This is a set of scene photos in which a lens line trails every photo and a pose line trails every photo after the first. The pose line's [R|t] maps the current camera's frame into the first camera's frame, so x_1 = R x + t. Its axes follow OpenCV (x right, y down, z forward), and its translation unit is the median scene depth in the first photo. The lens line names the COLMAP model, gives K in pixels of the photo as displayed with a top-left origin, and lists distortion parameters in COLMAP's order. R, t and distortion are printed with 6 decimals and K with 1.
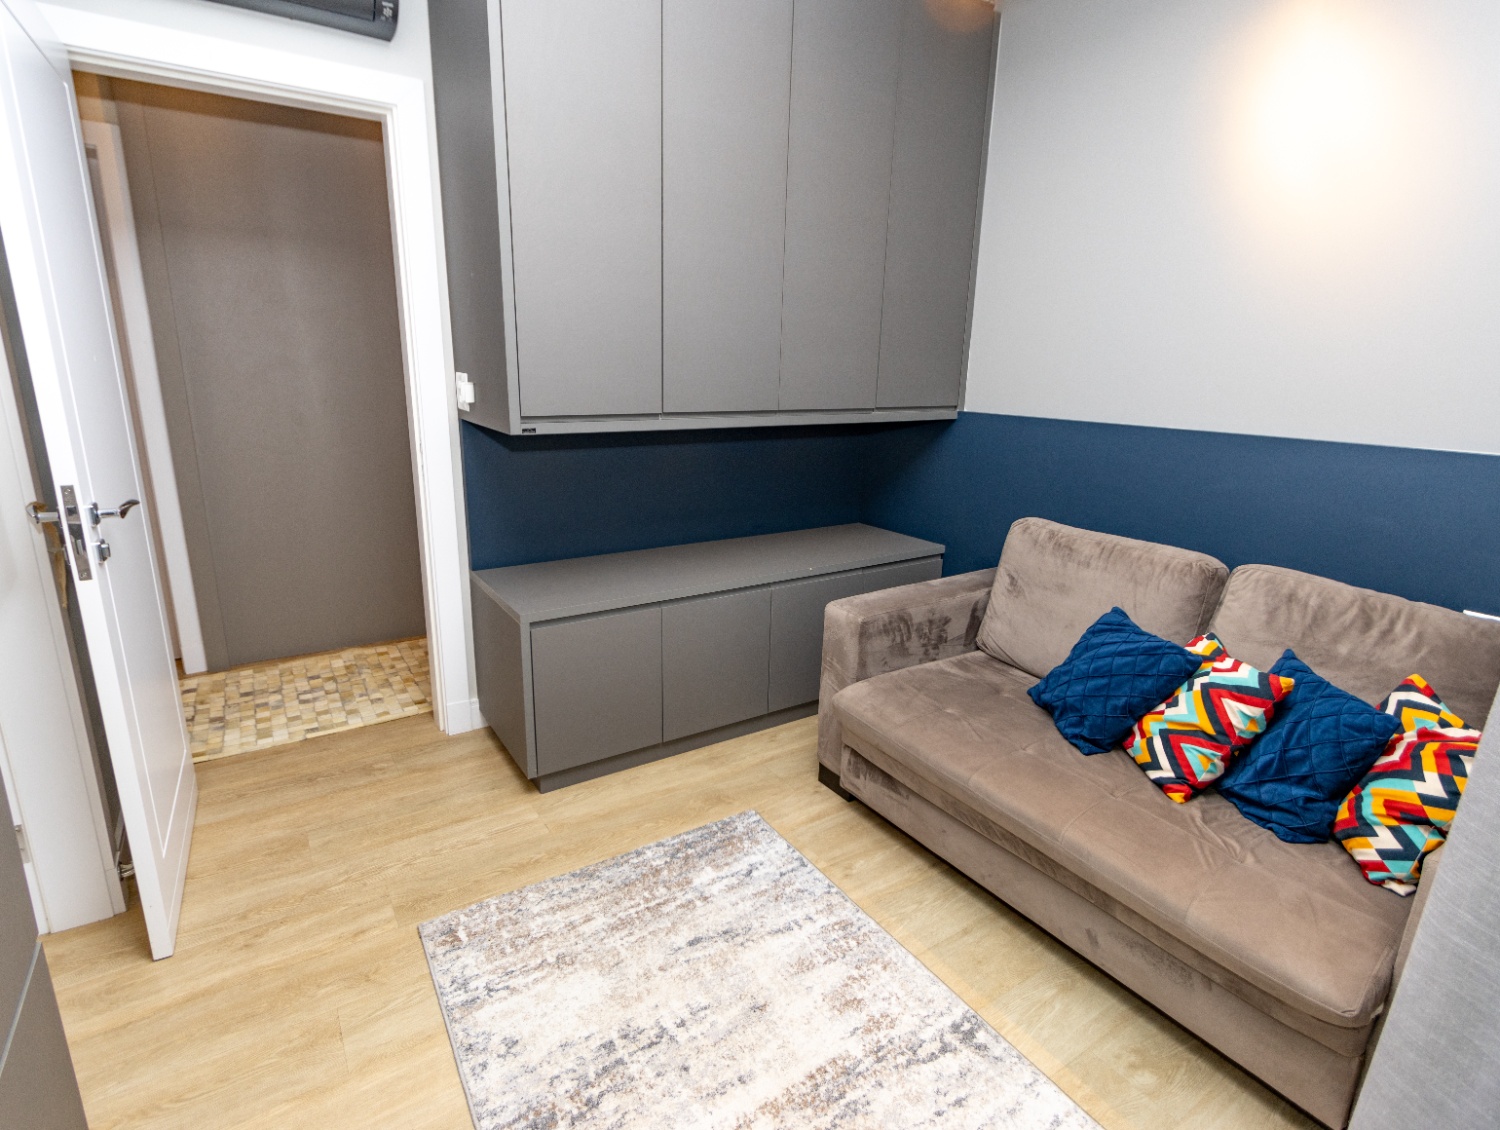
lens RADIAL K [[763.8, 0, 748.4], [0, 763.8, 569.2], [0, 0, 1]] dist [0.014204, -0.000679]
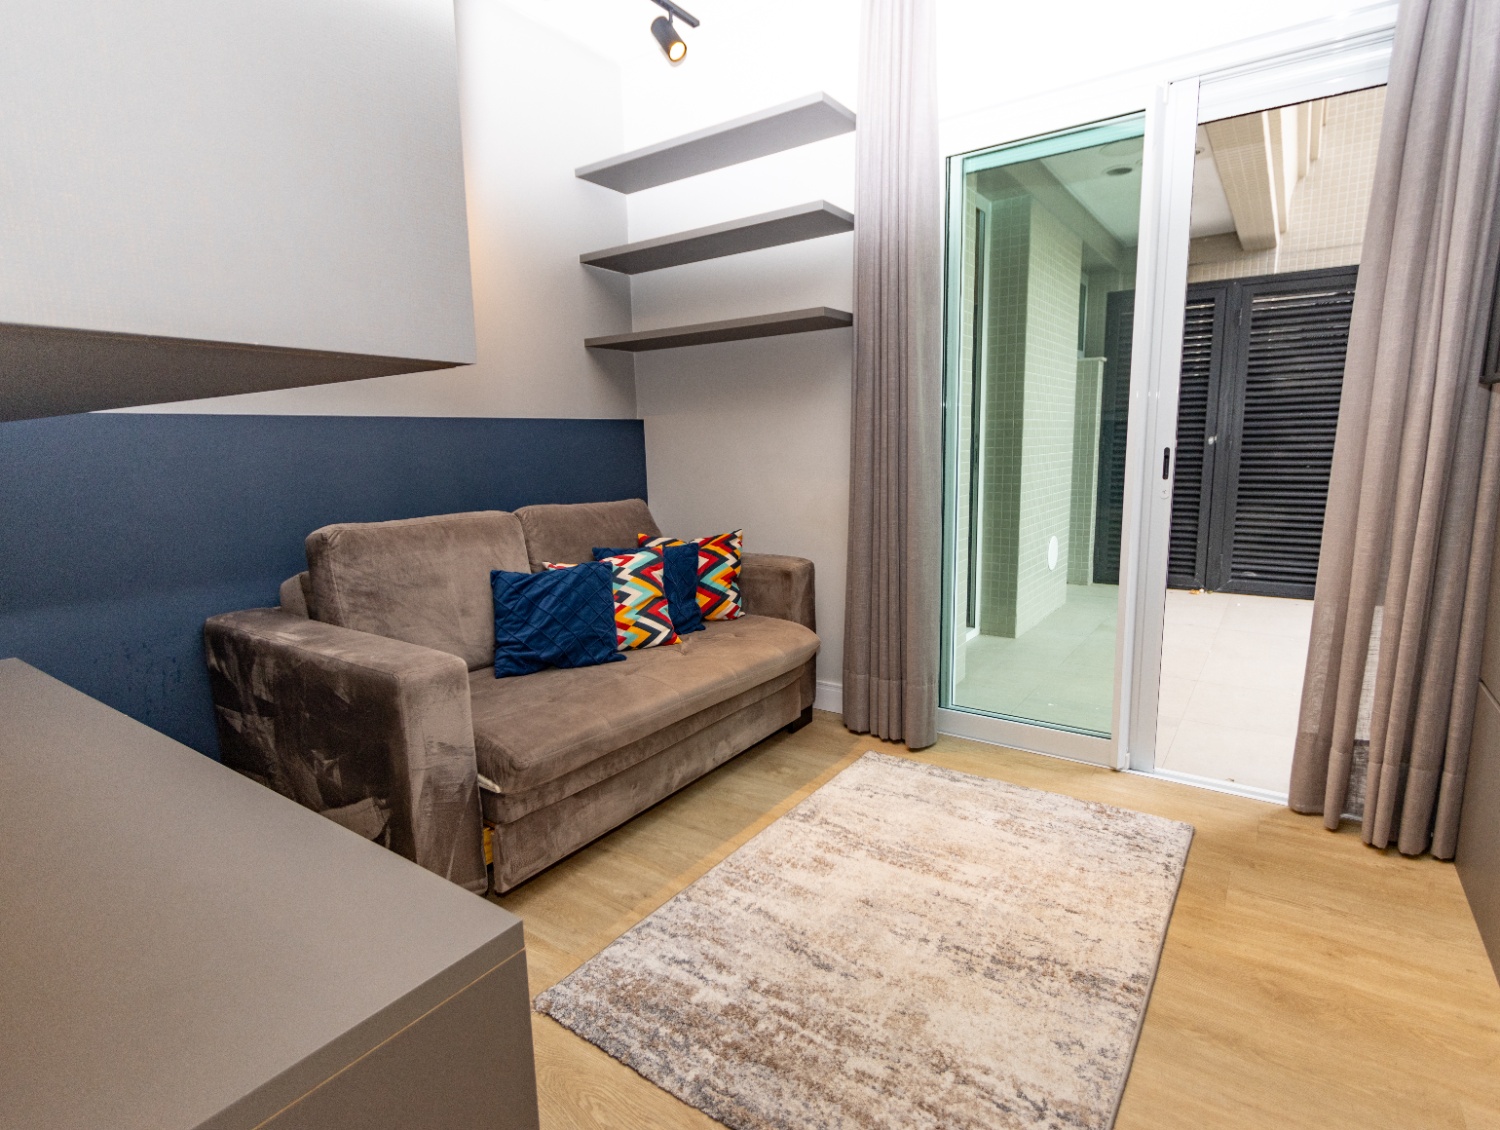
lens RADIAL K [[763.8, 0, 750.5], [0, 763.8, 565.6], [0, 0, 1]] dist [0.014204, -0.000679]
pose [[-0.379490, -0.161586, 0.910976, -0.777835], [0.249604, 0.930240, 0.268982, -0.189011], [-0.890890, 0.329460, -0.312684, 1.244385]]
